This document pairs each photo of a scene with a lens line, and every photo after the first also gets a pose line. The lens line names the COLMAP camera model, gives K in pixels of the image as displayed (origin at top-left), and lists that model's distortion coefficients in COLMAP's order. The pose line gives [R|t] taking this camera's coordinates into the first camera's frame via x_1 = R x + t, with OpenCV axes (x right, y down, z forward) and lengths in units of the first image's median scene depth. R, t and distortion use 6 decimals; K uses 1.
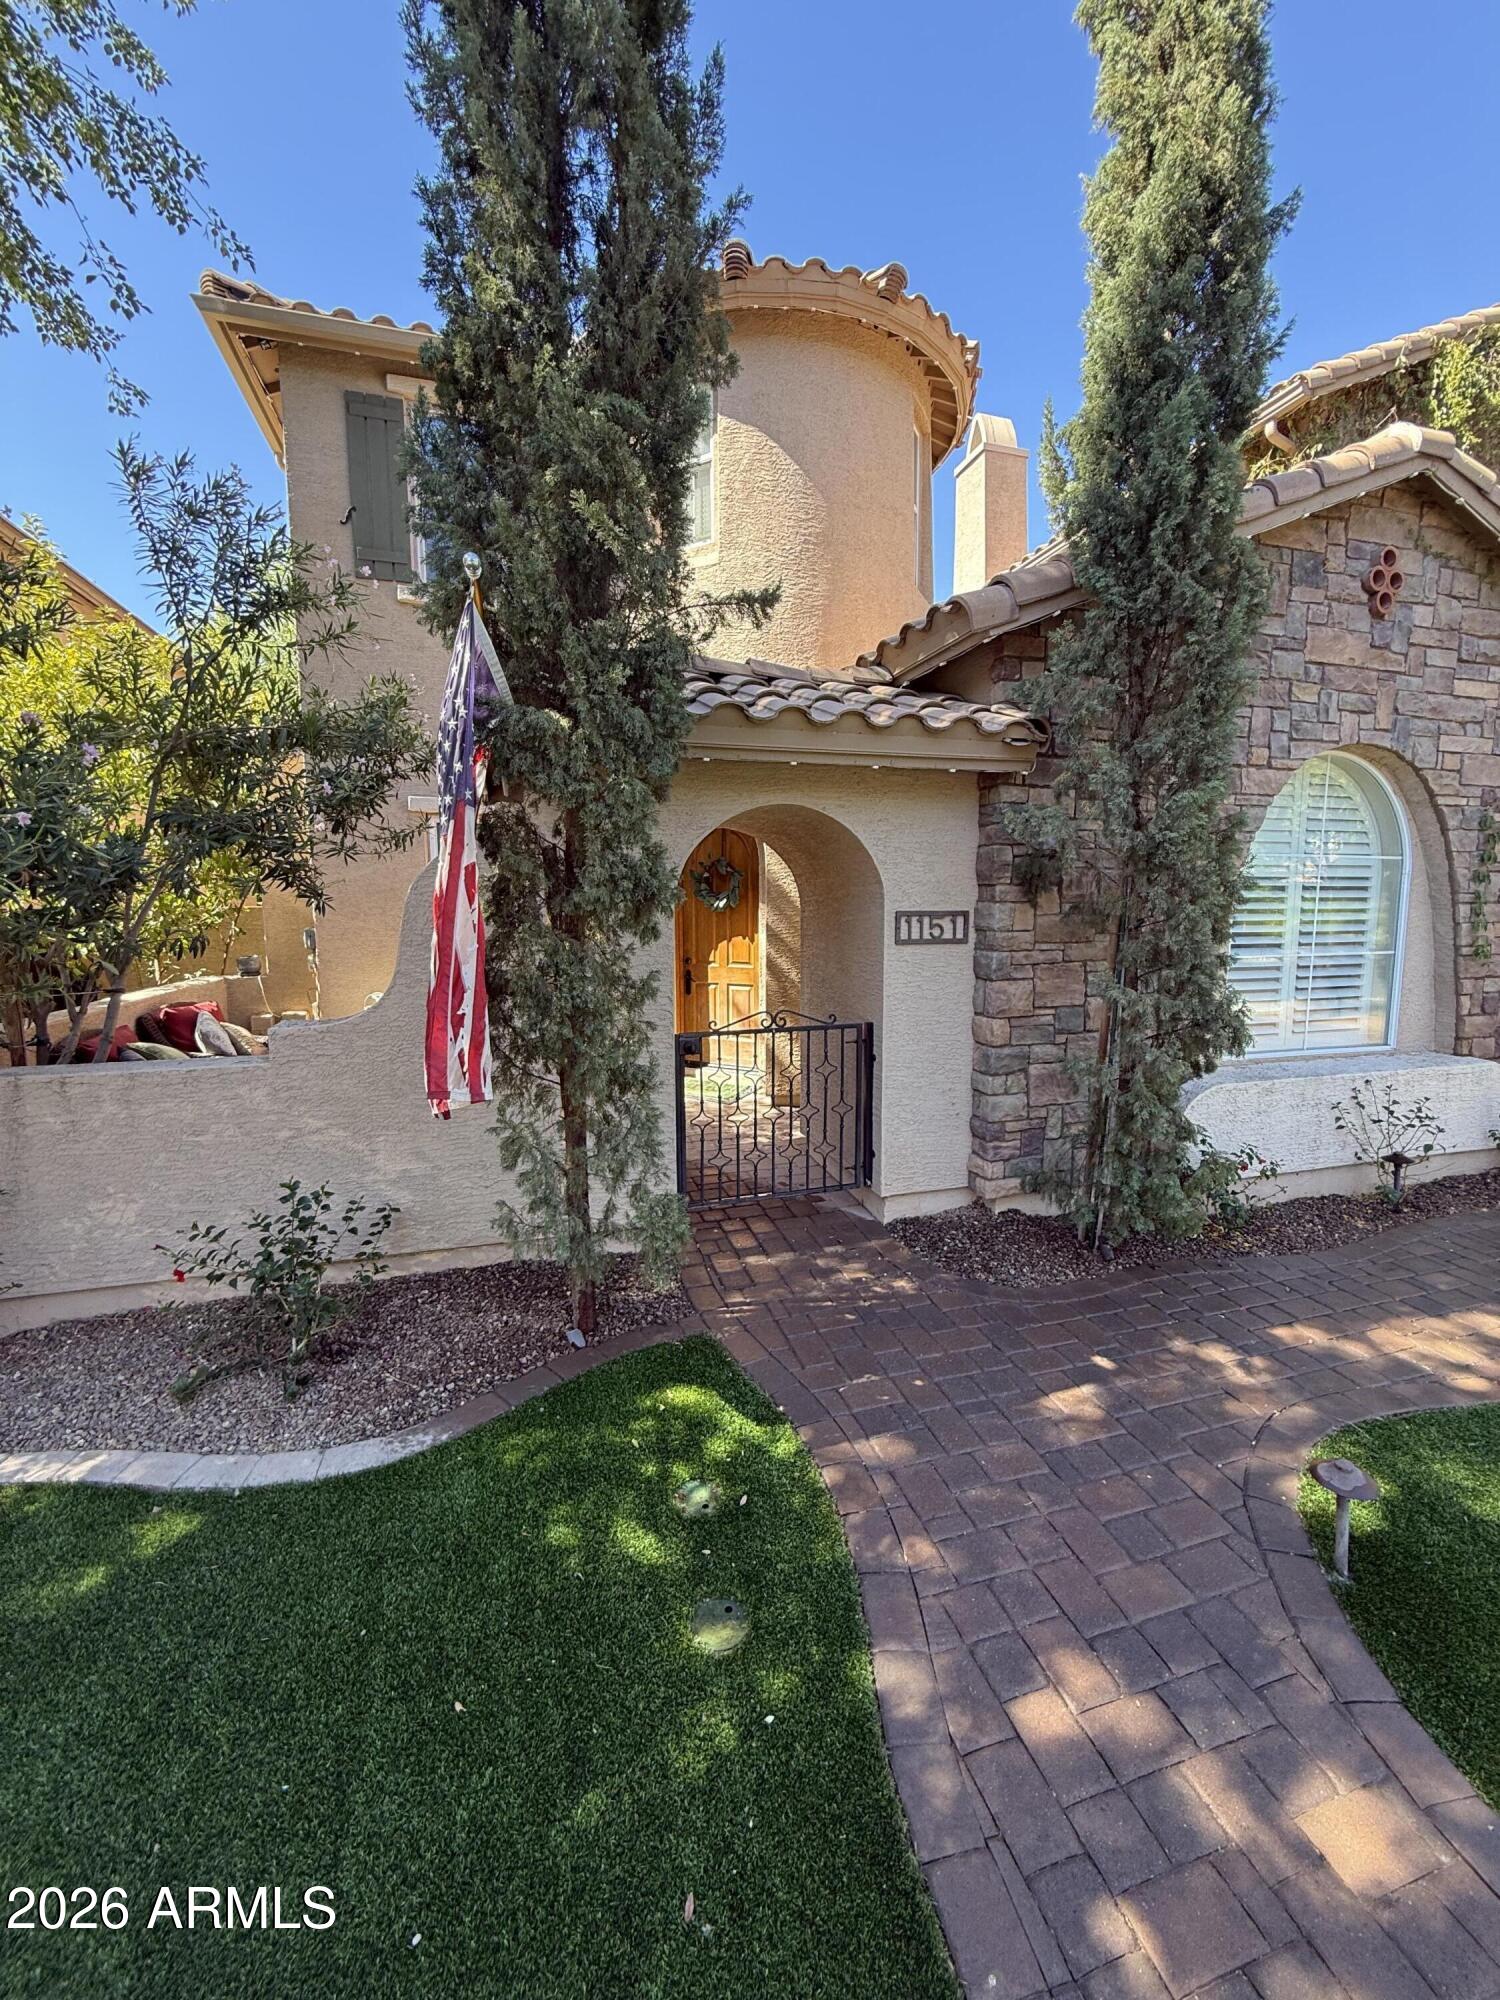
lens RADIAL K [[795.8, 0, 751.3], [0, 795.8, 994.9], [0, 0, 1]] dist [-0.001246, -0.000415]
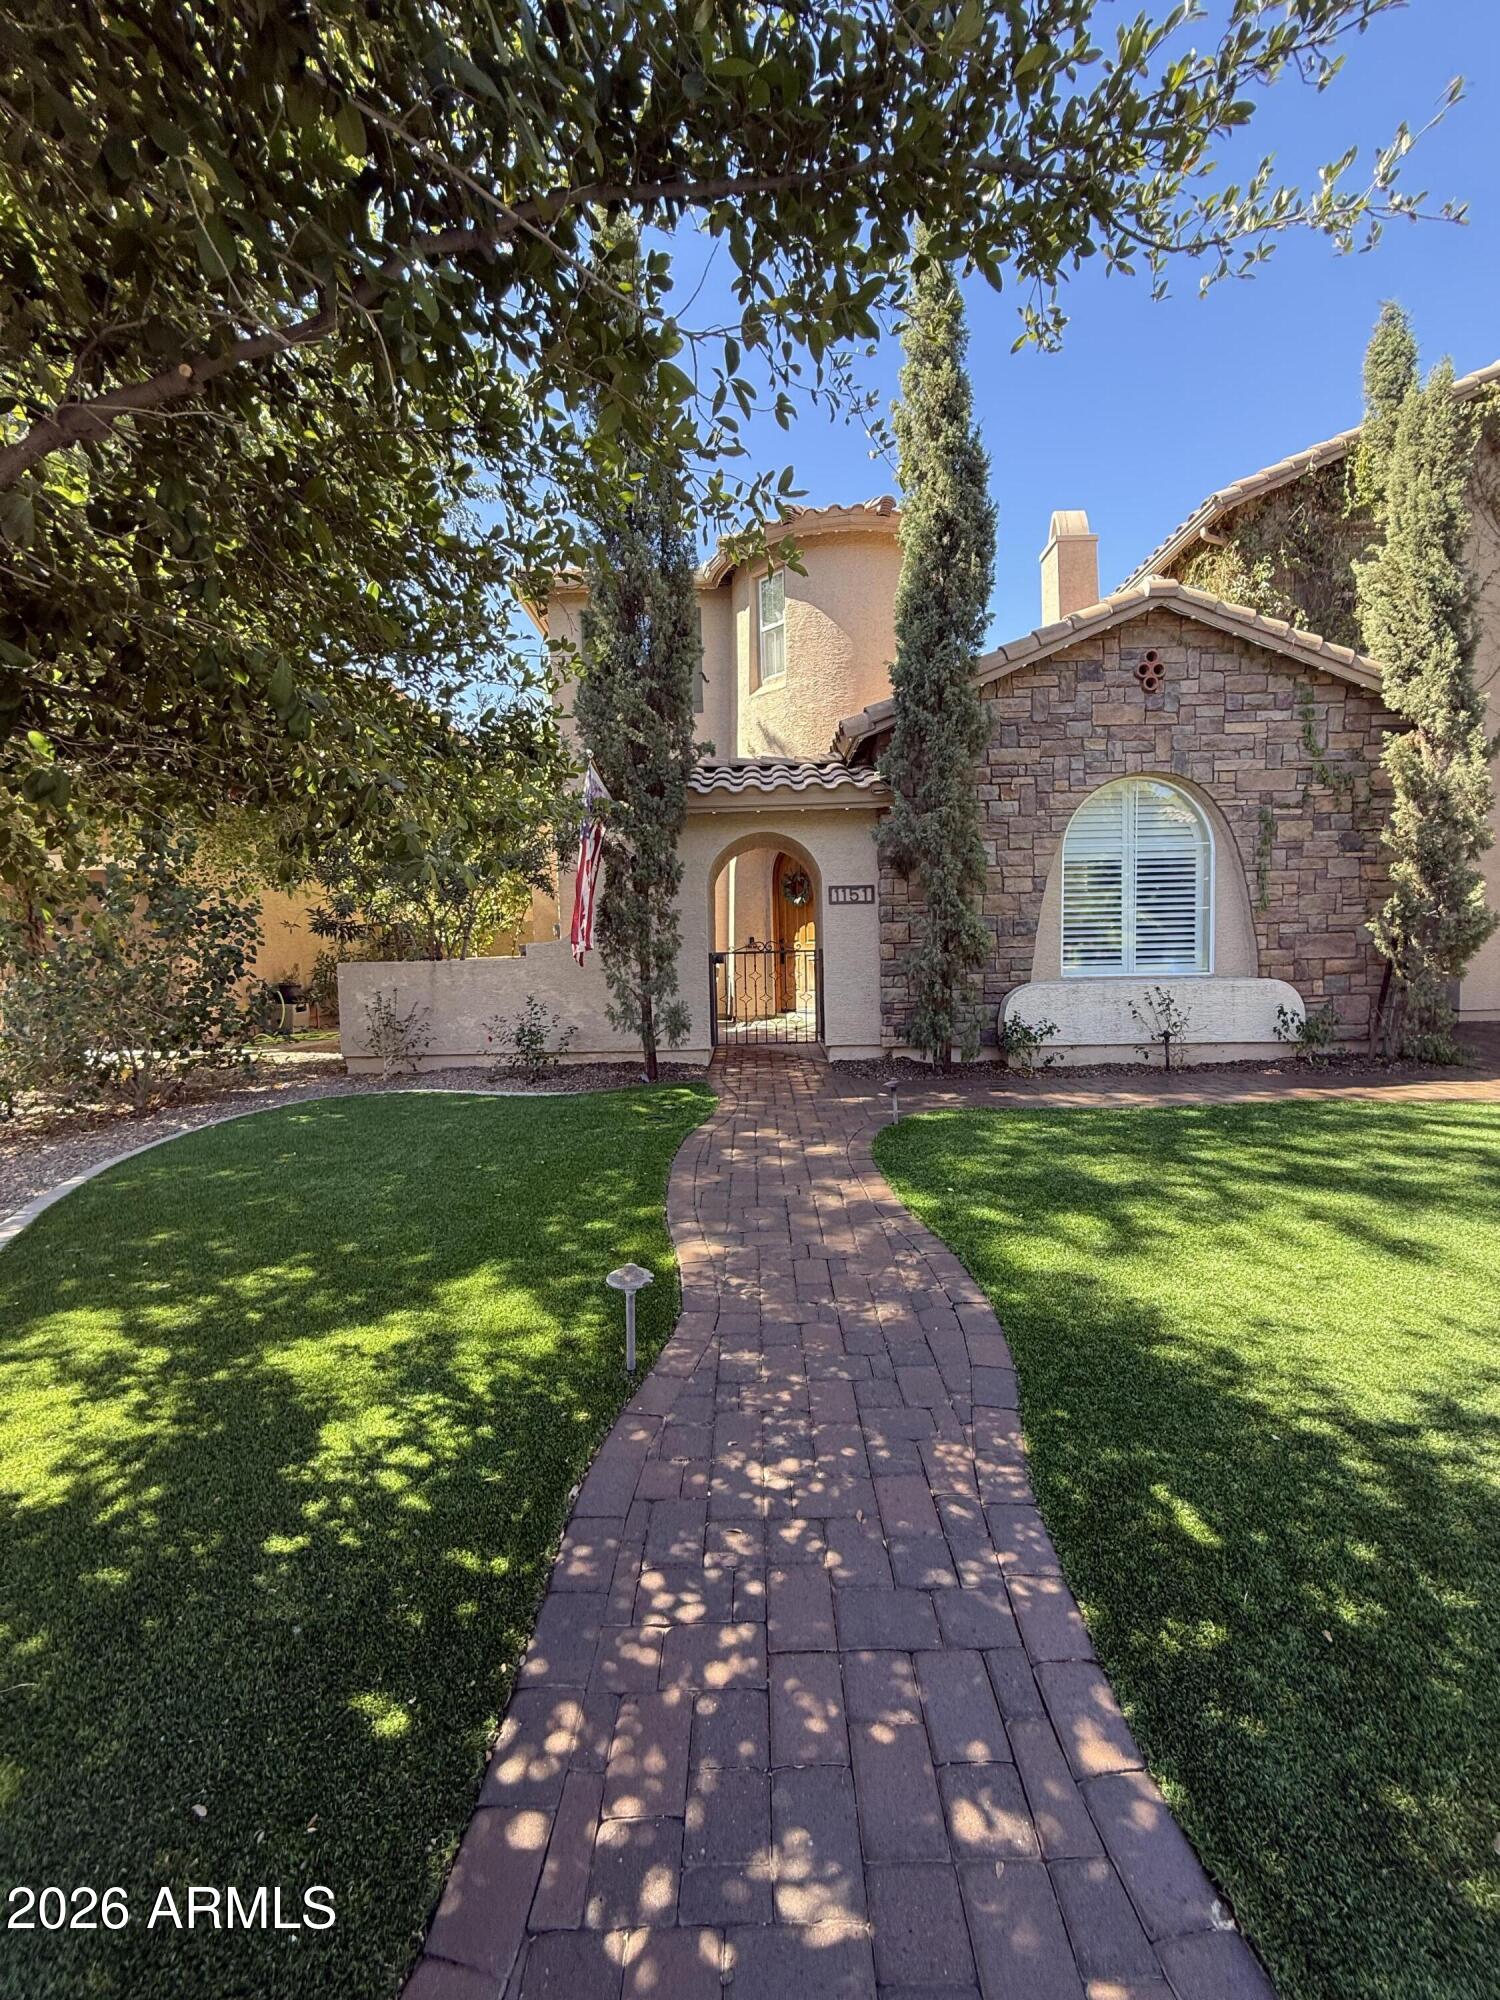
lens RADIAL K [[795.8, 0, 751.3], [0, 795.8, 994.9], [0, 0, 1]] dist [-0.001246, -0.000415]
pose [[0.956400, -0.001742, -0.292054, 0.518196], [-0.012510, 0.998820, -0.046923, 0.221784], [0.291791, 0.048531, 0.955250, -0.752893]]
